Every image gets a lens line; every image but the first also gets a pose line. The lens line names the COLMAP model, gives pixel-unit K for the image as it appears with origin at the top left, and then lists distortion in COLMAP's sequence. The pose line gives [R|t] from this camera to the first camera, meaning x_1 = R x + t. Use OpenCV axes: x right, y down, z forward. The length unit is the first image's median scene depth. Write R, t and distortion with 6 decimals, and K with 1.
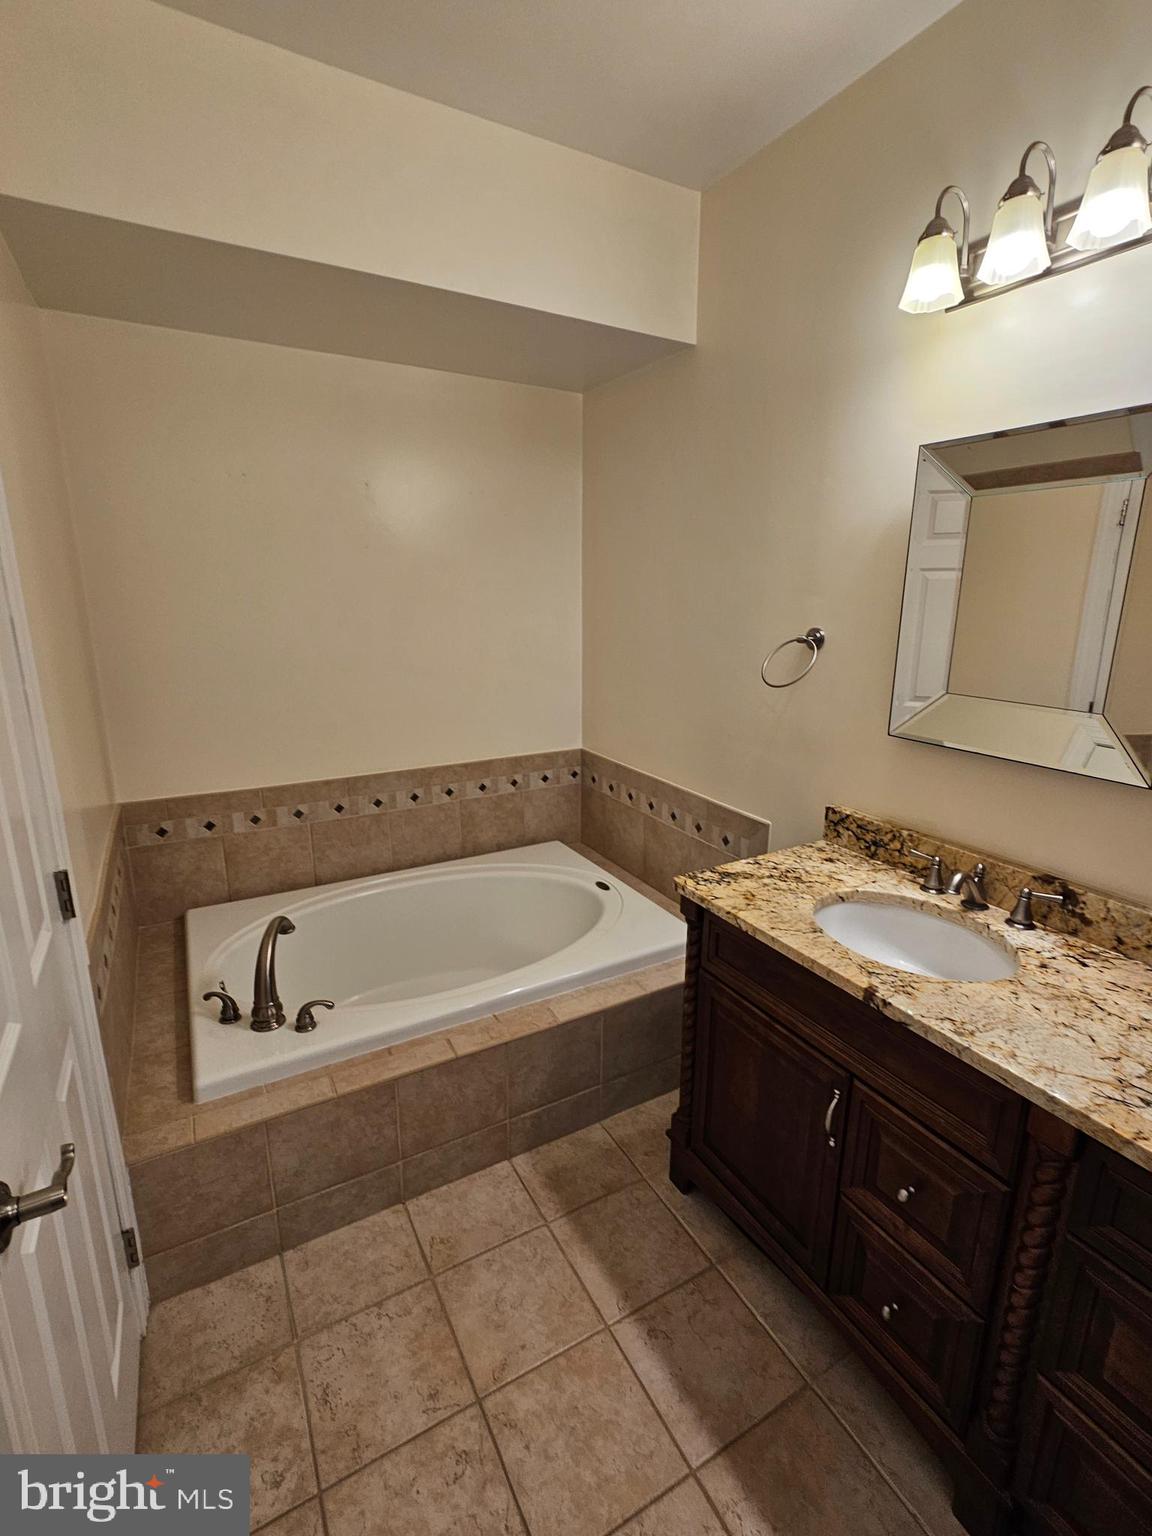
lens RADIAL K [[712.6, 0, 582.0], [0, 712.6, 769.8], [0, 0, 1]] dist [0.000007, 0.001698]
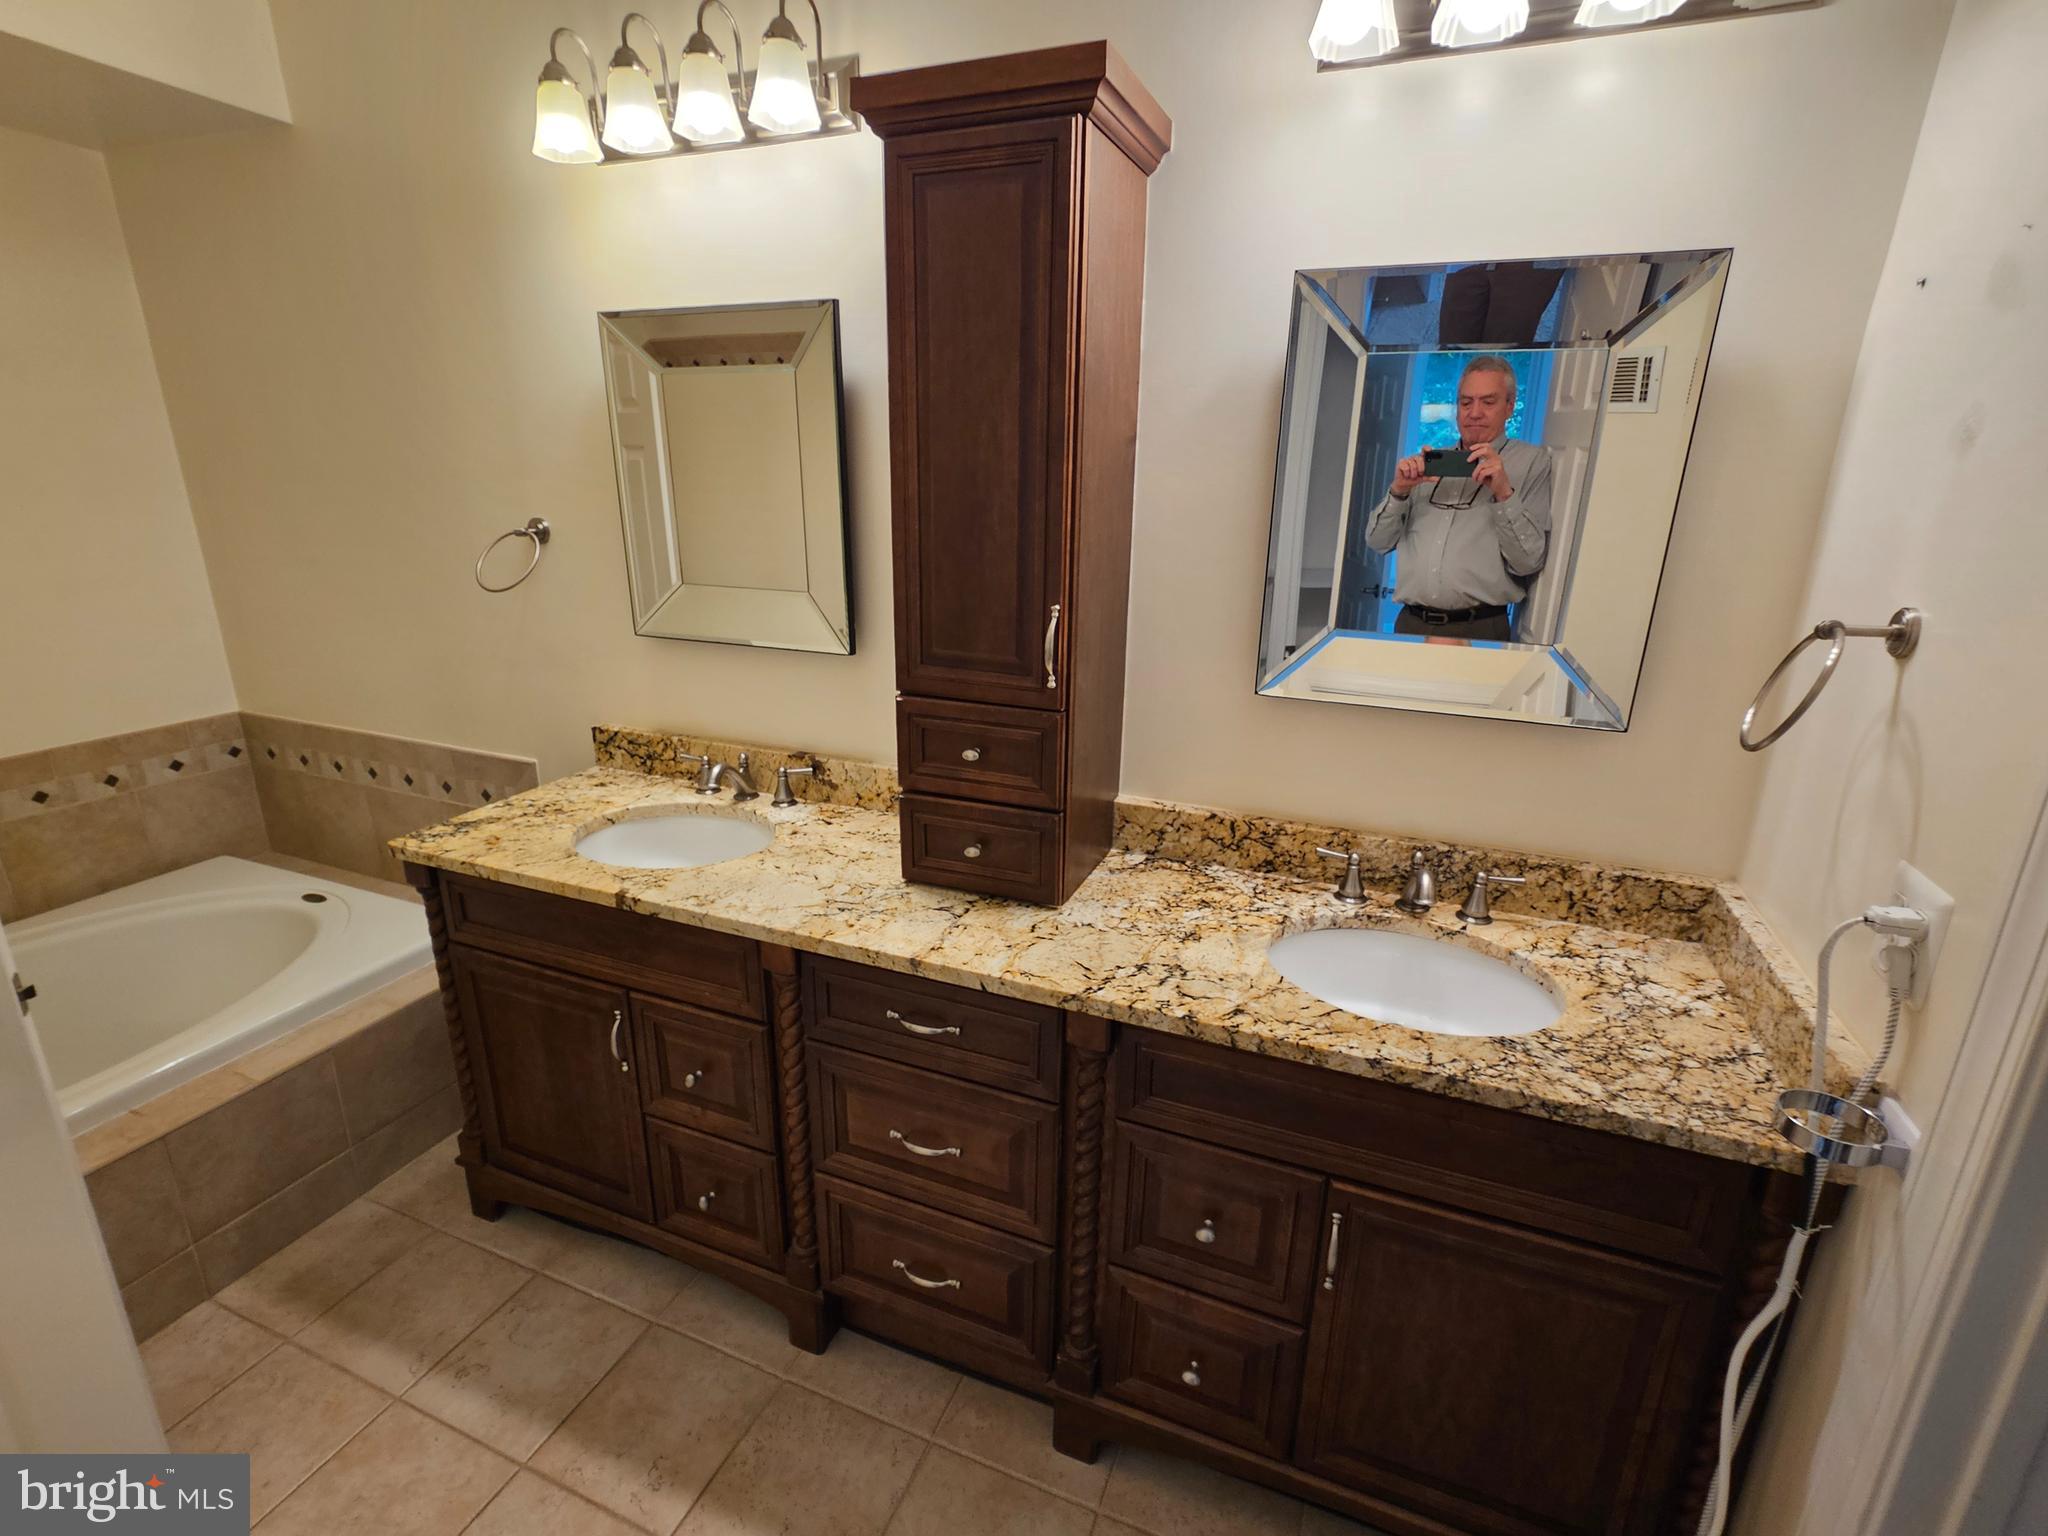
lens RADIAL K [[950.2, 0, 1028.6], [0, 950.2, 759.3], [0, 0, 1]] dist [0.000007, 0.001698]
pose [[0.783679, -0.176258, 0.595634, 0.076379], [0.145060, 0.984314, 0.100419, 0.060330], [-0.603991, 0.007706, 0.796954, -0.275136]]
